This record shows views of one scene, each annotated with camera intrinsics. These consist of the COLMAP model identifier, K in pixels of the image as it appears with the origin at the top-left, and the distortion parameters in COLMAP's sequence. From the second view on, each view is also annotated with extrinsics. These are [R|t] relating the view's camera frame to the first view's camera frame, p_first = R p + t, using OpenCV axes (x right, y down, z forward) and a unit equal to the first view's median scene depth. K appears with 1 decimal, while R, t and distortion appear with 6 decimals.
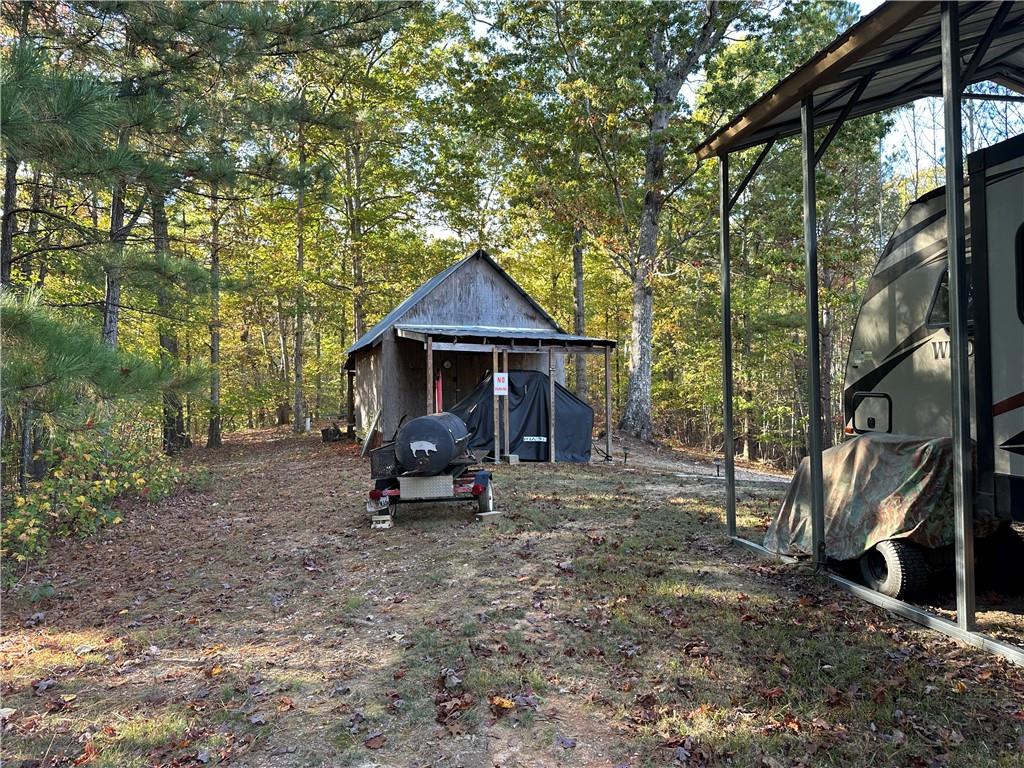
lens RADIAL K [[728.9, 0, 519.6], [0, 728.9, 382.3], [0, 0, 1]] dist [0.030879, -0.034688]
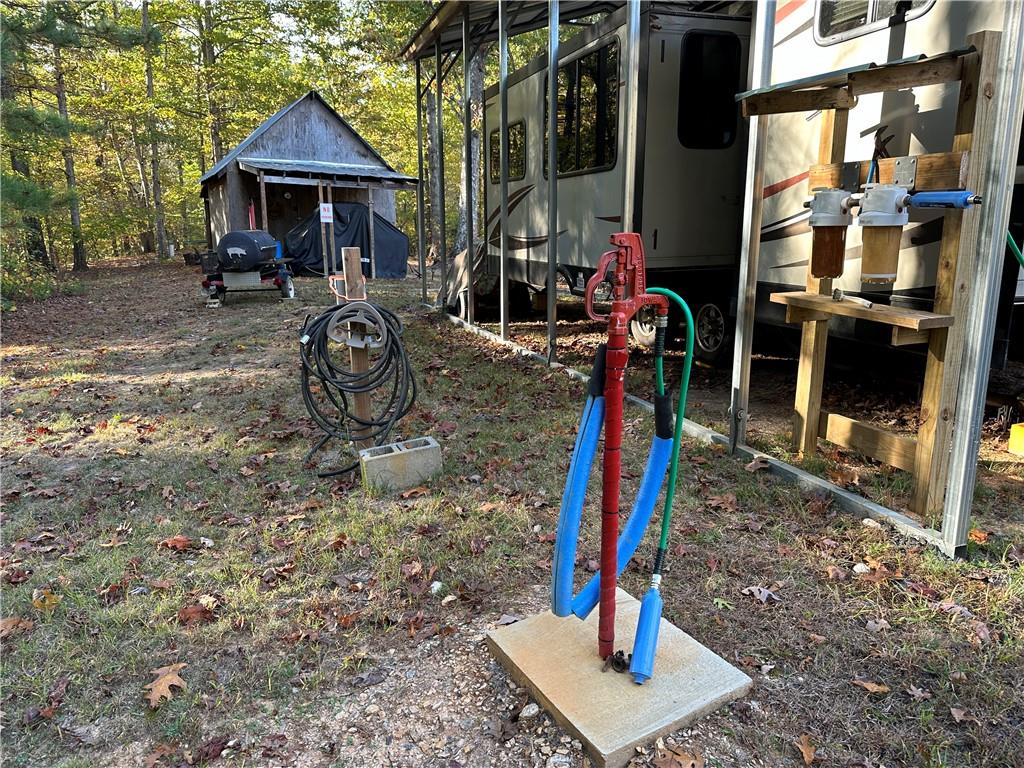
lens RADIAL K [[728.9, 0, 506.6], [0, 728.9, 394.4], [0, 0, 1]] dist [0.030879, -0.034688]
pose [[0.991500, -0.010079, 0.129715, 0.101038], [-0.020467, 0.972498, 0.232009, 0.006945], [-0.128486, -0.232691, 0.964026, -0.268353]]
